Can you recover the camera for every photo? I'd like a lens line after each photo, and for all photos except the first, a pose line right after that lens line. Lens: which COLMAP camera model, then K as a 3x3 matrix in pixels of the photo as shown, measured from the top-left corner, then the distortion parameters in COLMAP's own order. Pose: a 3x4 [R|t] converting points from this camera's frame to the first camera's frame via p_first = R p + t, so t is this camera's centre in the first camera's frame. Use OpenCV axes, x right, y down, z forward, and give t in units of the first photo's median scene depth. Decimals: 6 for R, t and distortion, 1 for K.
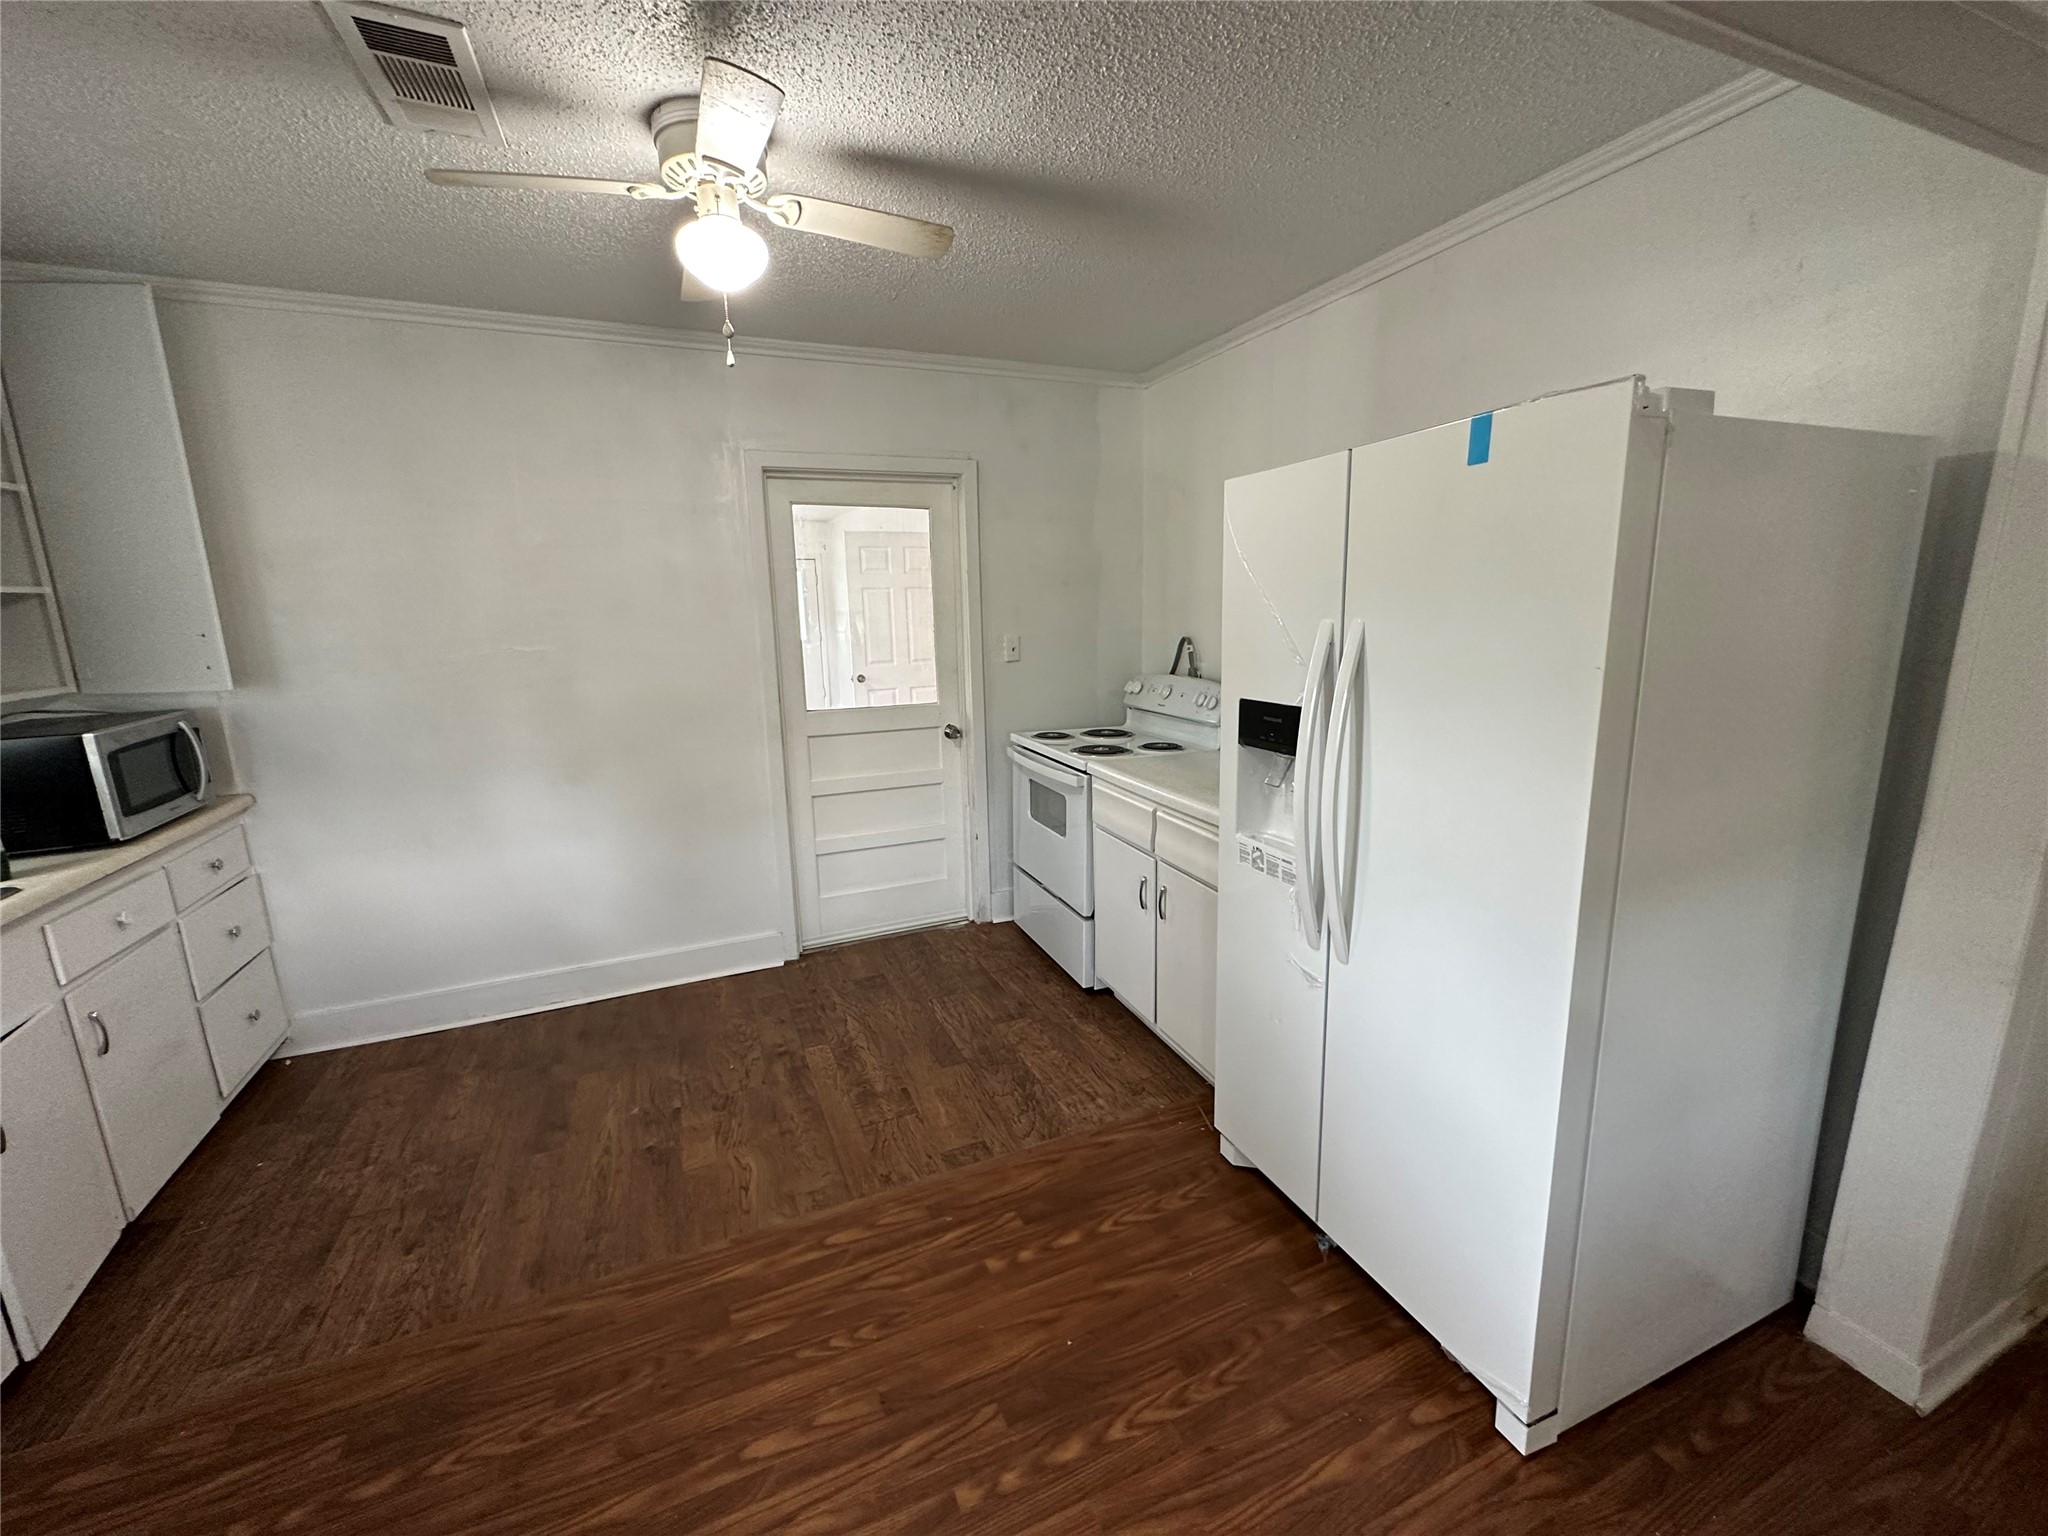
lens RADIAL K [[821.5, 0, 1024.9], [0, 821.5, 772.7], [0, 0, 1]] dist [-0.011721, -0.000007]
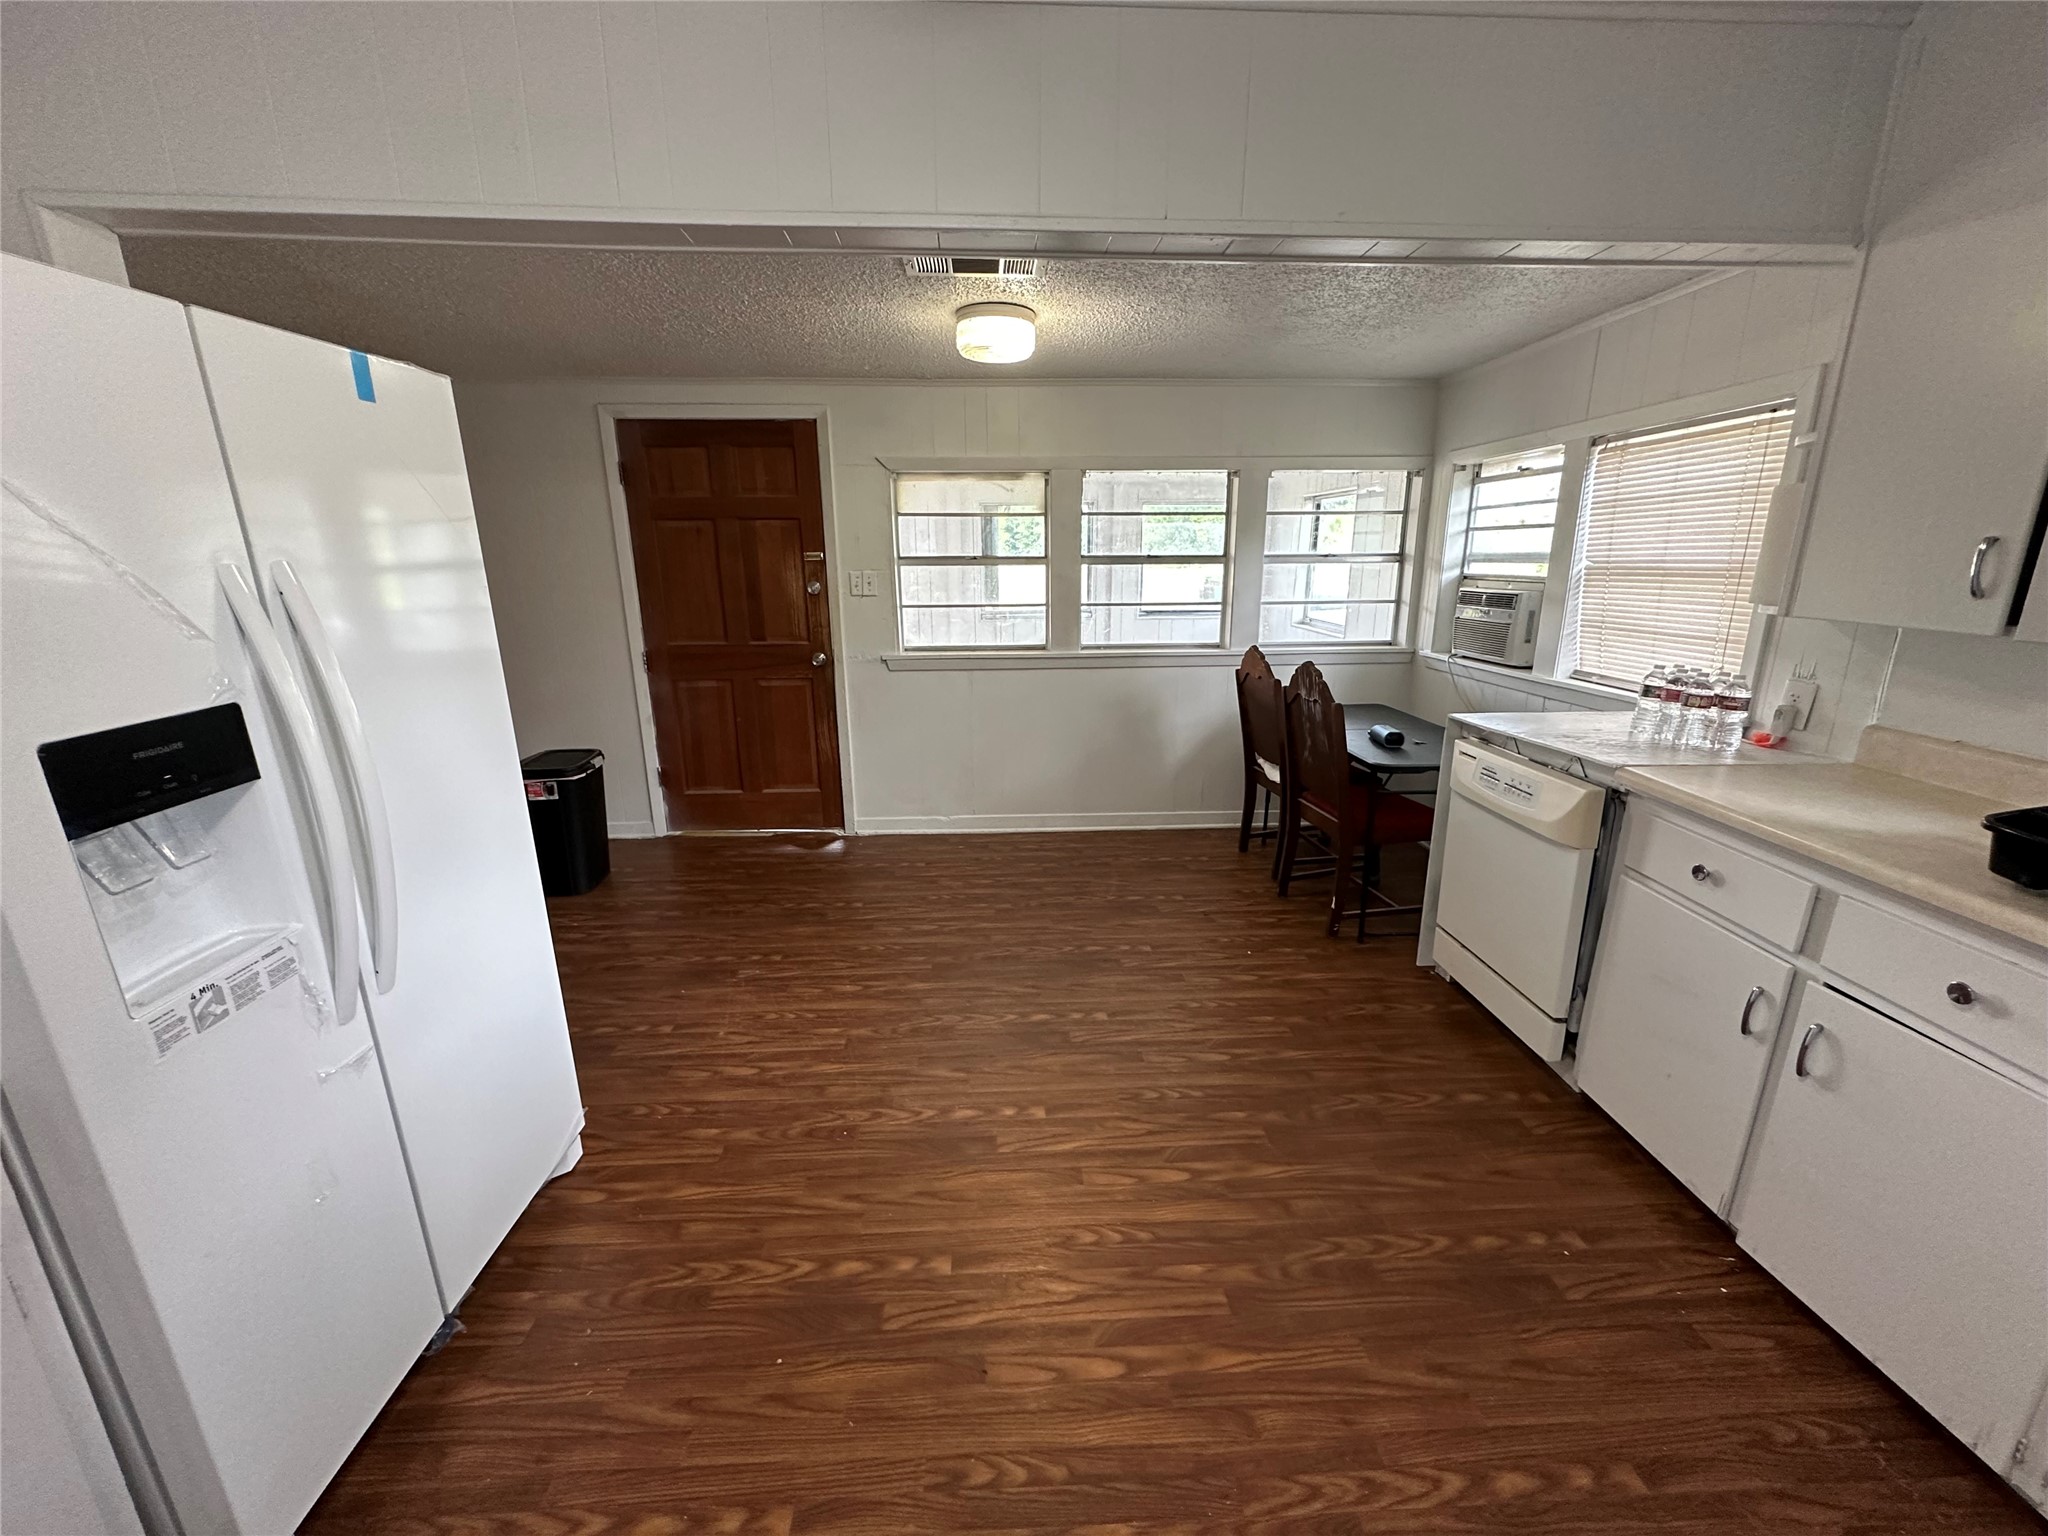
lens RADIAL K [[821.5, 0, 1029.3], [0, 821.5, 770.1], [0, 0, 1]] dist [-0.011721, -0.000007]
pose [[-0.937813, -0.066373, 0.340737, -0.505311], [0.092476, 0.898316, 0.429507, -0.273032], [-0.334597, 0.434307, -0.836315, 1.483085]]
